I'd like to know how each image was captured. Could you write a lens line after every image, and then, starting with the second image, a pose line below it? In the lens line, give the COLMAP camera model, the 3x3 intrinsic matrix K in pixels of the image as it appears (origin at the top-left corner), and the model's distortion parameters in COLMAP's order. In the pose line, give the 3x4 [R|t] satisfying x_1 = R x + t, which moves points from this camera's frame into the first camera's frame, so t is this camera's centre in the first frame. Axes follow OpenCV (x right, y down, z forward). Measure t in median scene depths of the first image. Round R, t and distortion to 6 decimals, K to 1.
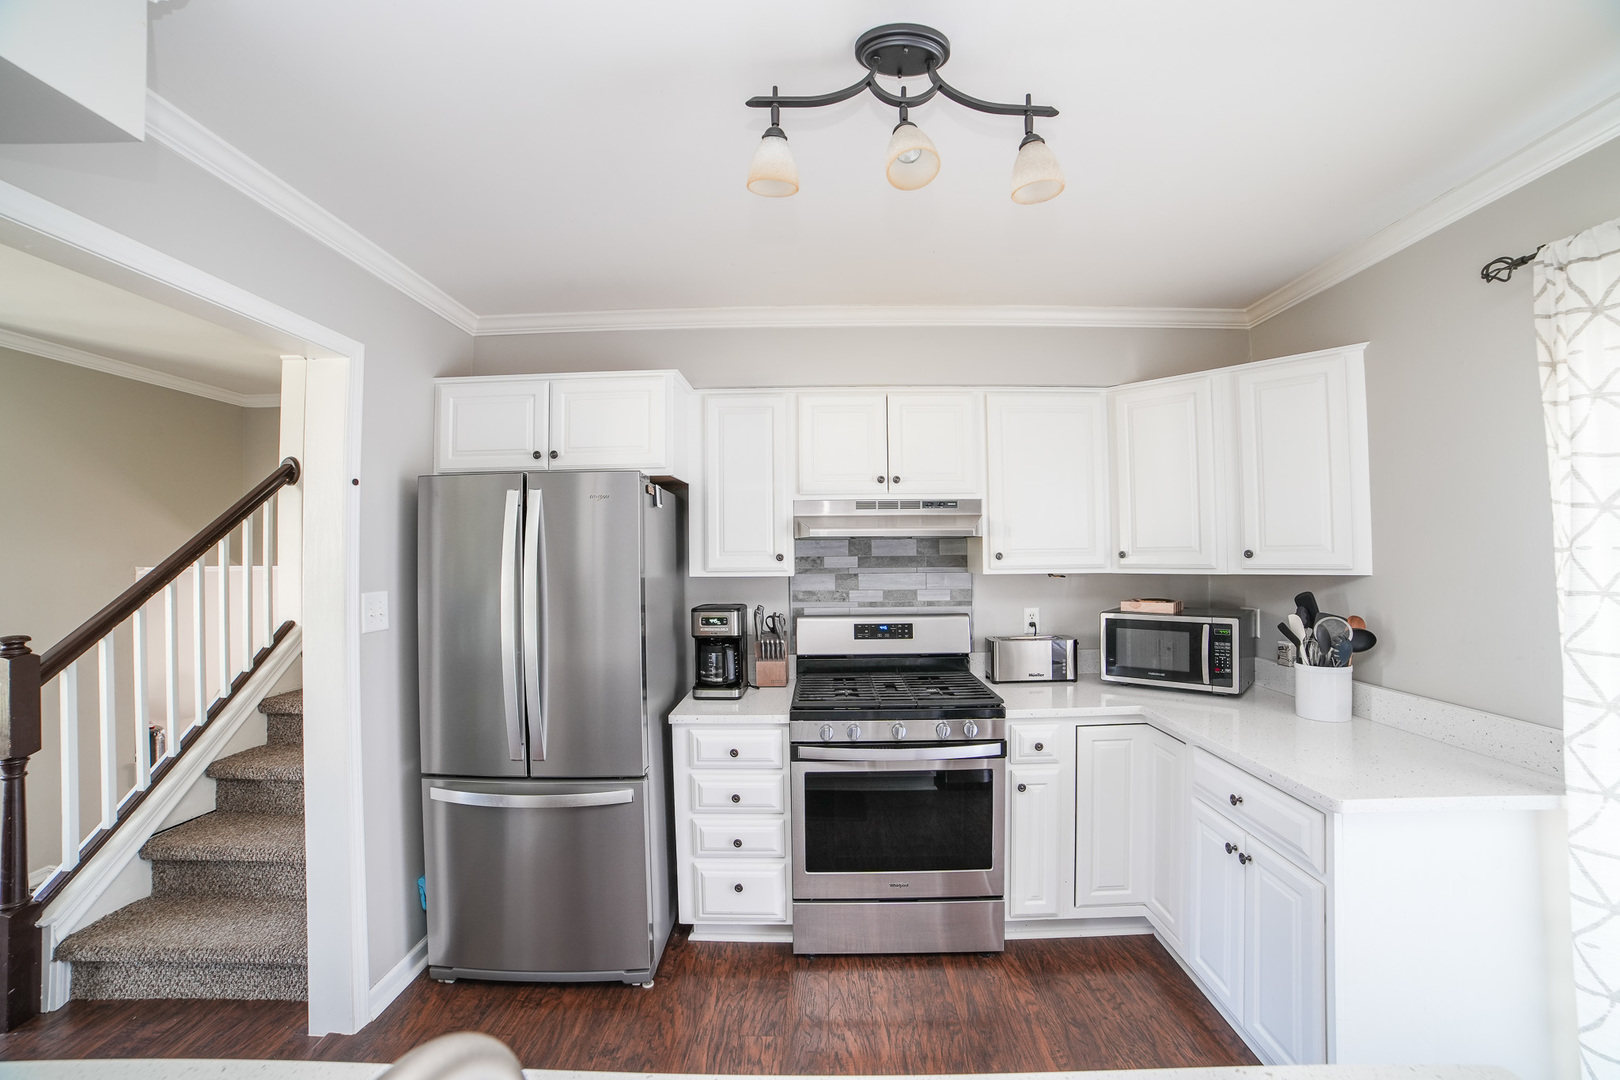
lens RADIAL K [[655.7, 0, 811.8], [0, 655.7, 539.2], [0, 0, 1]] dist [-0.105200, 0.035644]
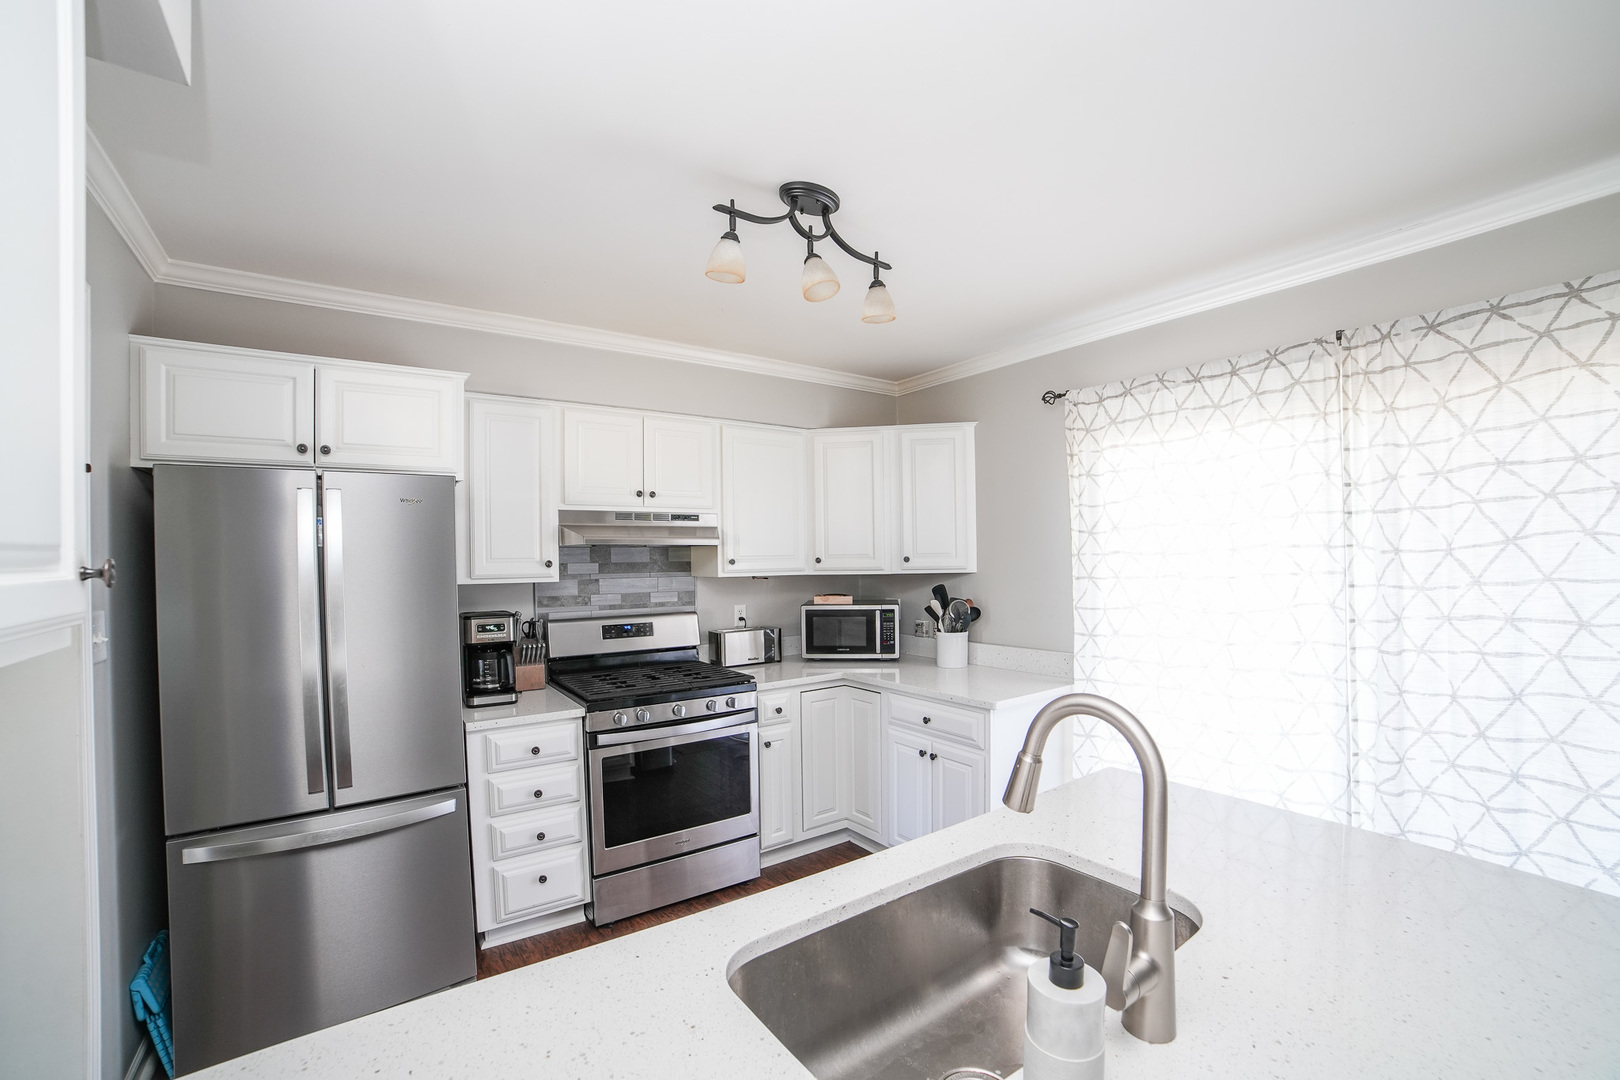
lens RADIAL K [[684.1, 0, 794.0], [0, 684.1, 565.3], [0, 0, 1]] dist [-0.110487, 0.039110]
pose [[0.815695, -0.008157, 0.578424, -0.364219], [-0.005587, 0.999743, 0.021978, 0.004373], [-0.578455, -0.021160, 0.815440, -0.105117]]
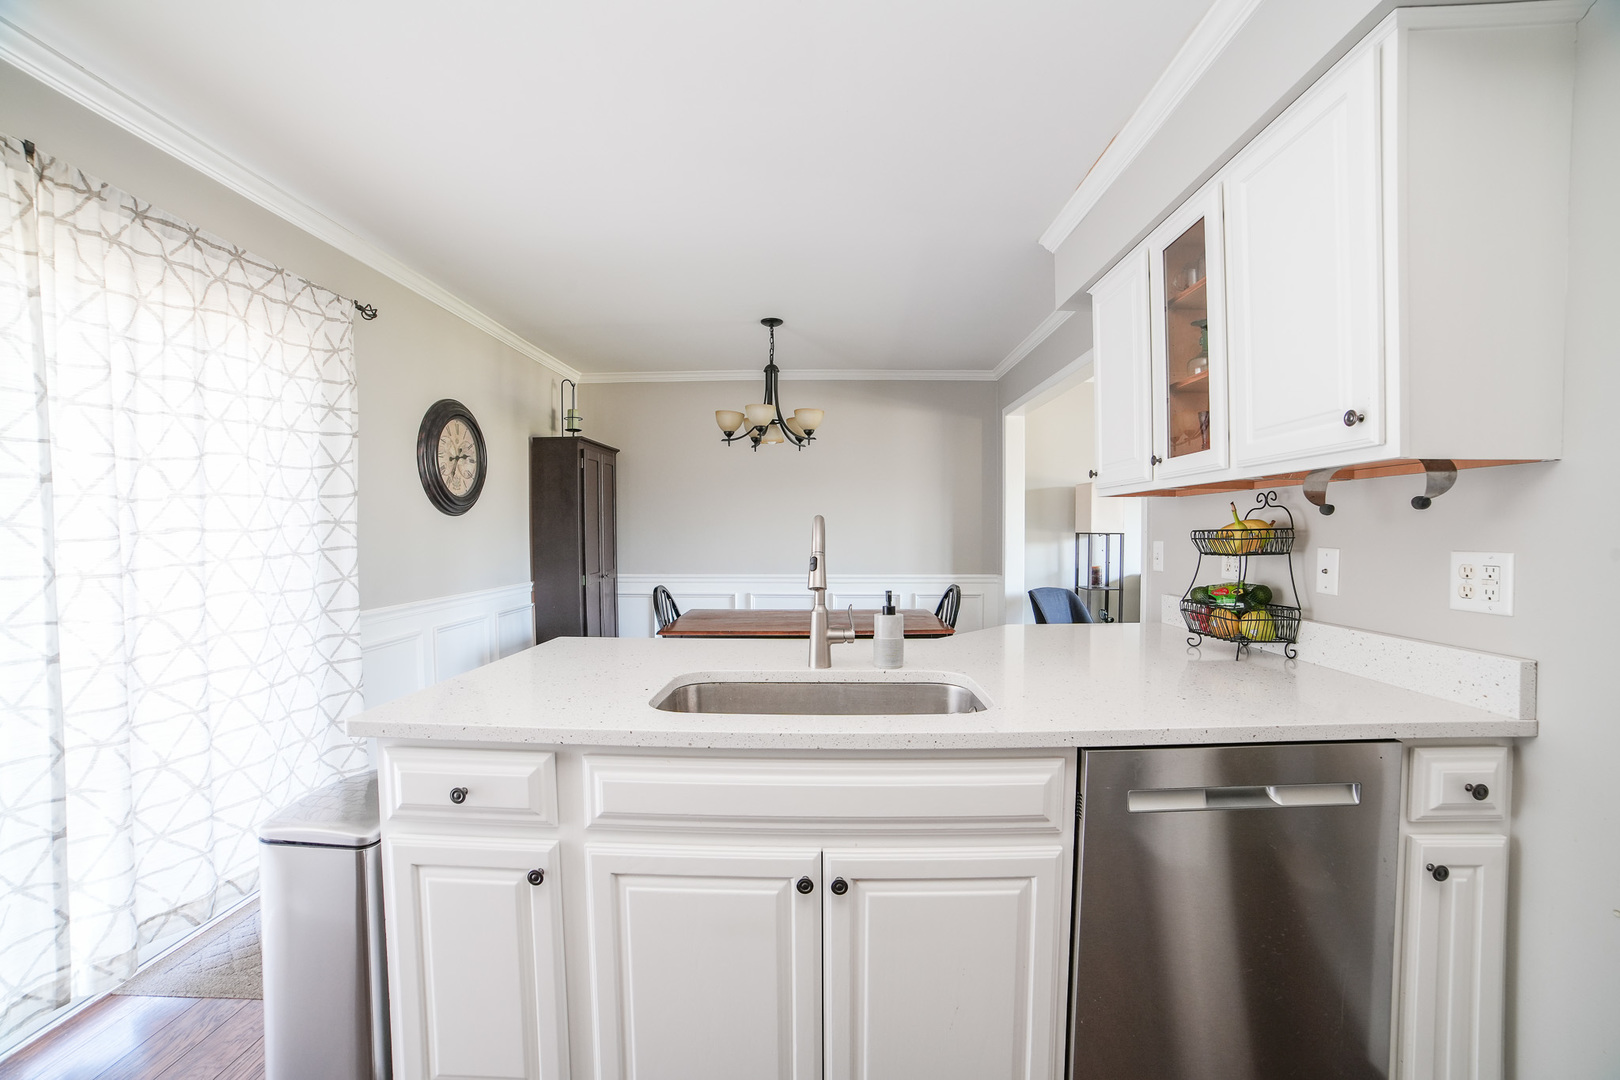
lens RADIAL K [[655.7, 0, 811.8], [0, 655.7, 539.2], [0, 0, 1]] dist [-0.105200, 0.035644]
pose [[-0.999622, 0.012807, 0.024319, -0.060797], [0.012608, 0.999886, -0.008306, 0.099809], [-0.024422, -0.007997, -0.999670, 0.698084]]
